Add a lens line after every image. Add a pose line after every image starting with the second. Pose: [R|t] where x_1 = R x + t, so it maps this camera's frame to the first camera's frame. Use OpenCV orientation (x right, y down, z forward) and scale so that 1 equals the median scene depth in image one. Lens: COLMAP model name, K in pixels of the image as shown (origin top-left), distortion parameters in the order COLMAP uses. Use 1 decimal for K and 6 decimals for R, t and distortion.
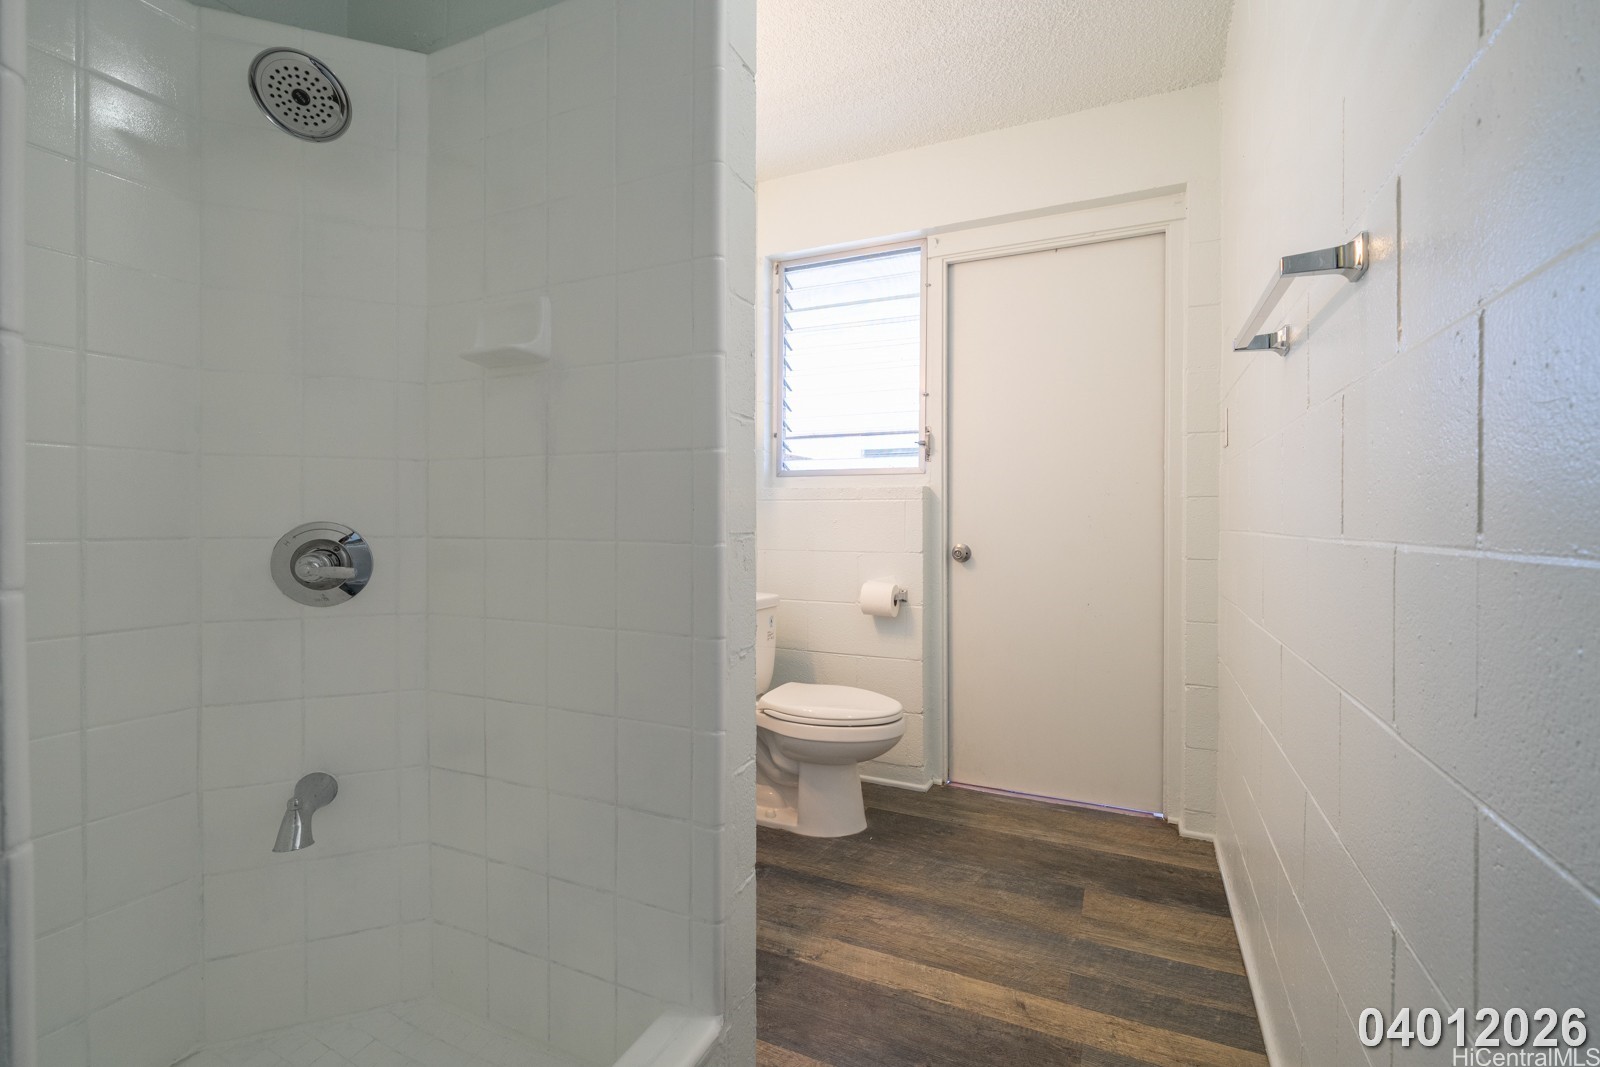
lens RADIAL K [[684.3, 0, 825.1], [0, 684.3, 526.8], [0, 0, 1]] dist [-0.000699, -0.000042]
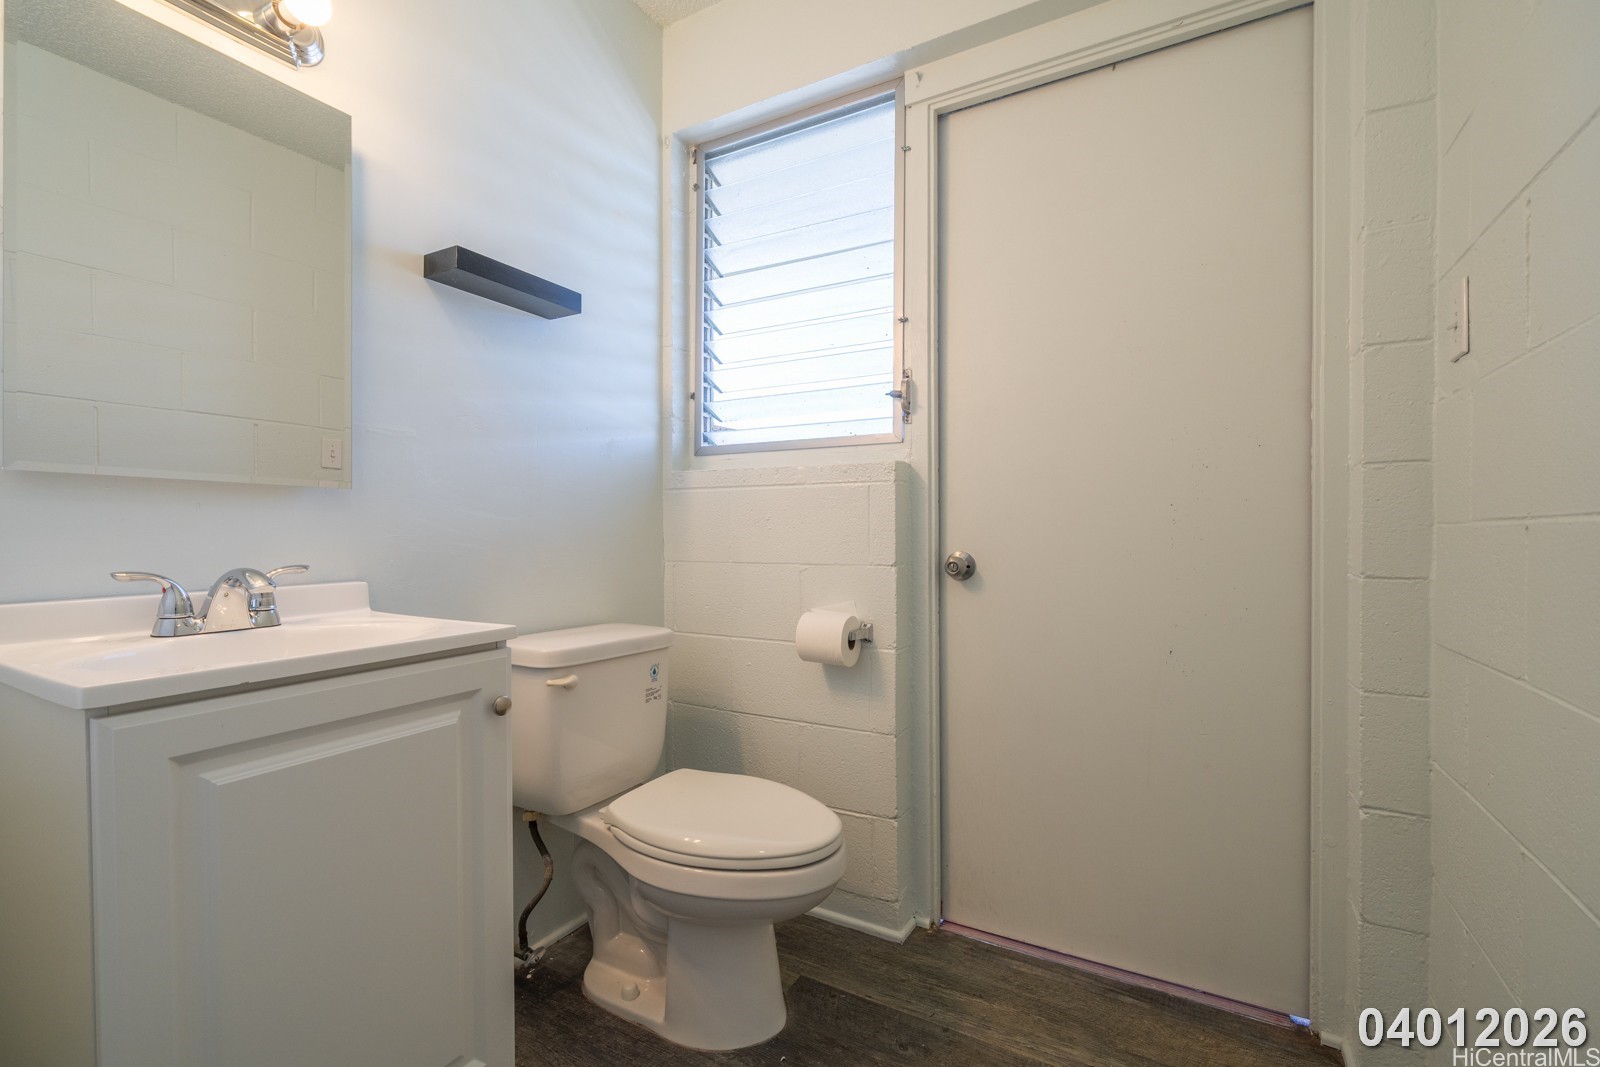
lens RADIAL K [[690.1, 0, 802.0], [0, 690.1, 541.2], [0, 0, 1]] dist [-0.000946, 0.000065]
pose [[0.994627, -0.003832, -0.103457, 0.120682], [0.004290, 0.999982, 0.004205, 0.012104], [0.103439, -0.004626, 0.994625, 0.349111]]
